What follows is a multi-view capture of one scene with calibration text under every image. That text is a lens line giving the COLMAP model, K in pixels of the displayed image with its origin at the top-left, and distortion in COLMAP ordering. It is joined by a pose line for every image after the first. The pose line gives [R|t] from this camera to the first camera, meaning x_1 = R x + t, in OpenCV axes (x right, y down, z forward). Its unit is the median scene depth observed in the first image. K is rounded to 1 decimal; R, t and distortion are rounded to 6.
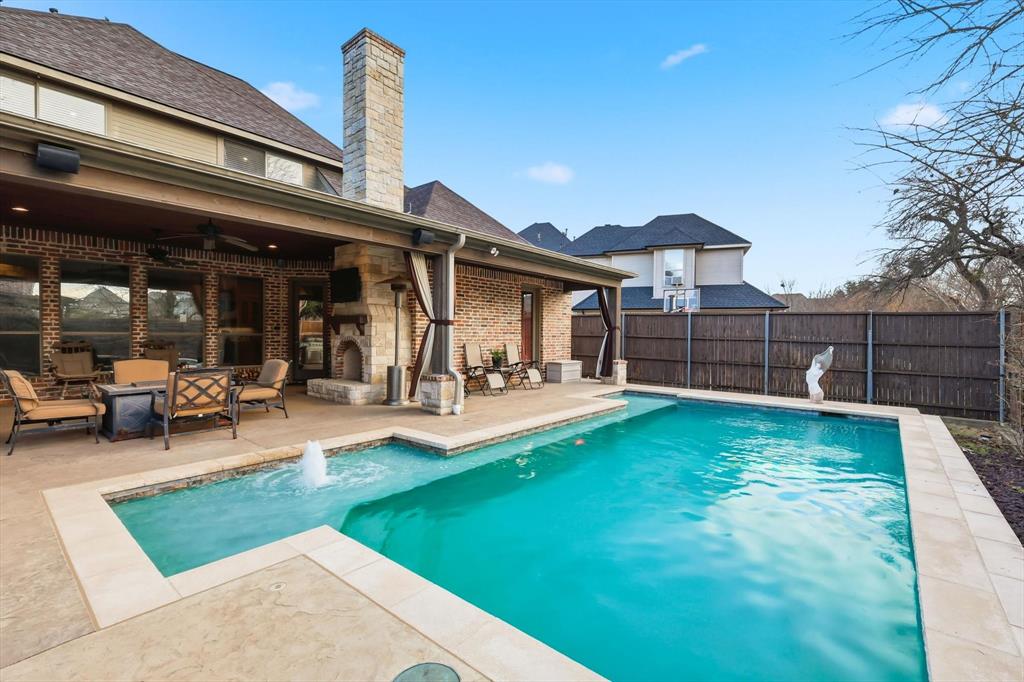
lens RADIAL K [[449.1, 0, 516.7], [0, 449.1, 340.7], [0, 0, 1]] dist [0.003529, 0.000330]
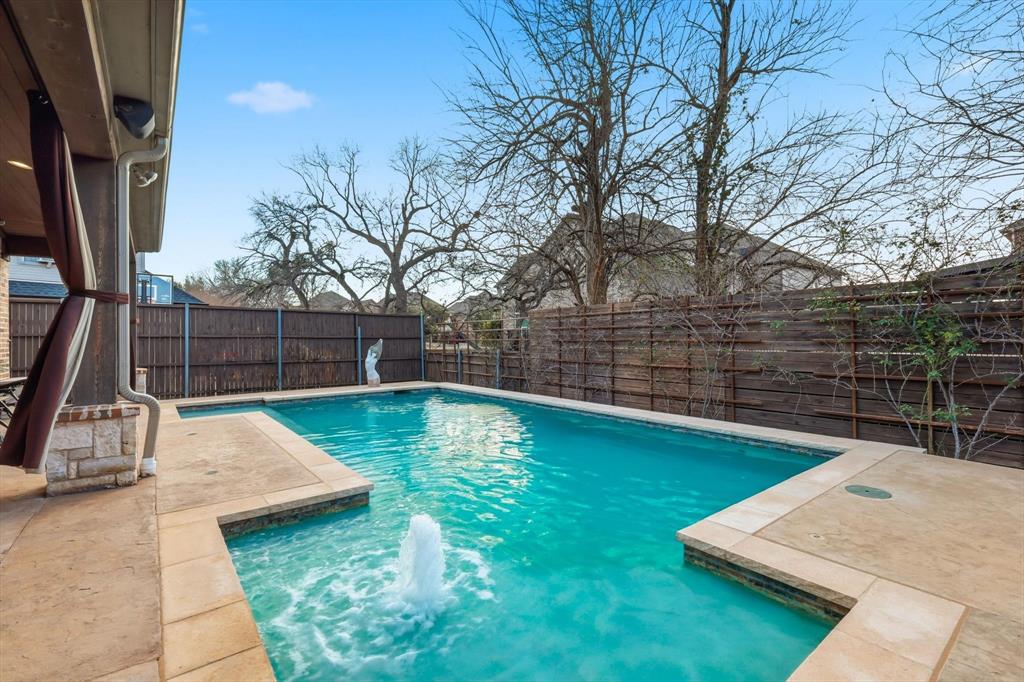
lens RADIAL K [[462.4, 0, 515.5], [0, 462.4, 331.1], [0, 0, 1]] dist [0.011452, -0.000152]
pose [[0.207334, 0.003035, 0.978265, -0.368562], [0.022828, 0.999708, -0.007940, 0.007235], [-0.978004, 0.023979, 0.207204, 0.301723]]
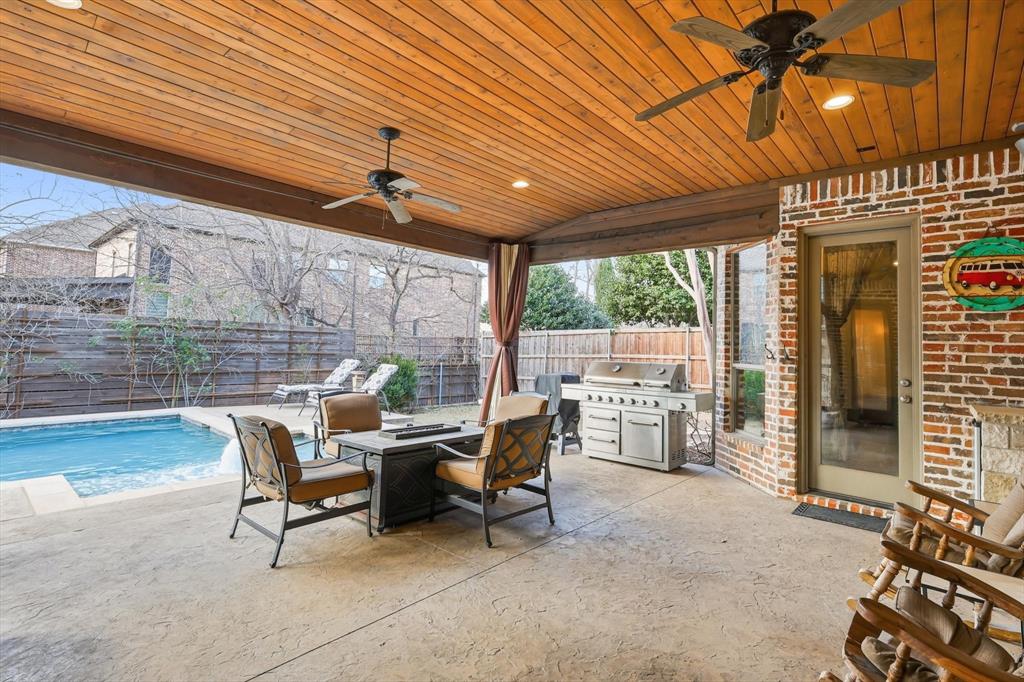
lens RADIAL K [[492.1, 0, 513.3], [0, 492.1, 317.2], [0, 0, 1]] dist [-0.000007, -0.000151]
pose [[-0.998655, -0.037959, 0.035324, -0.476395], [-0.039557, 0.998171, -0.045724, -0.024856], [-0.033524, -0.047060, -0.998329, 0.894403]]
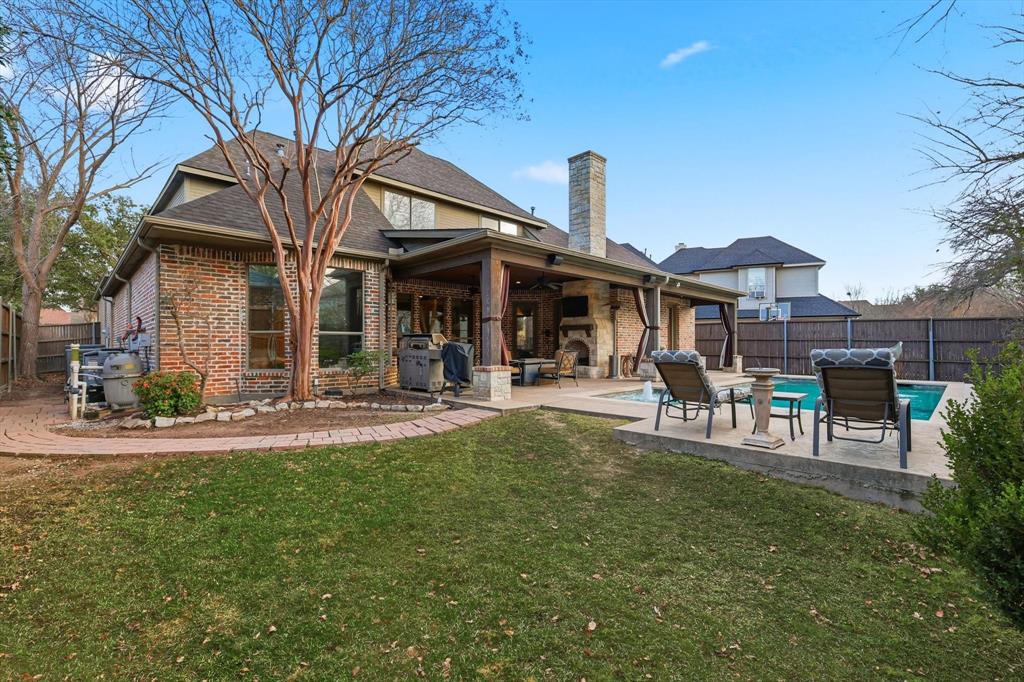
lens RADIAL K [[453.7, 0, 513.2], [0, 453.7, 338.3], [0, 0, 1]] dist [0.002501, -0.000060]
pose [[0.995426, -0.009688, -0.095038, -0.344936], [0.006810, 0.999510, -0.030554, 0.030548], [0.095288, 0.029767, 0.995005, -0.490492]]
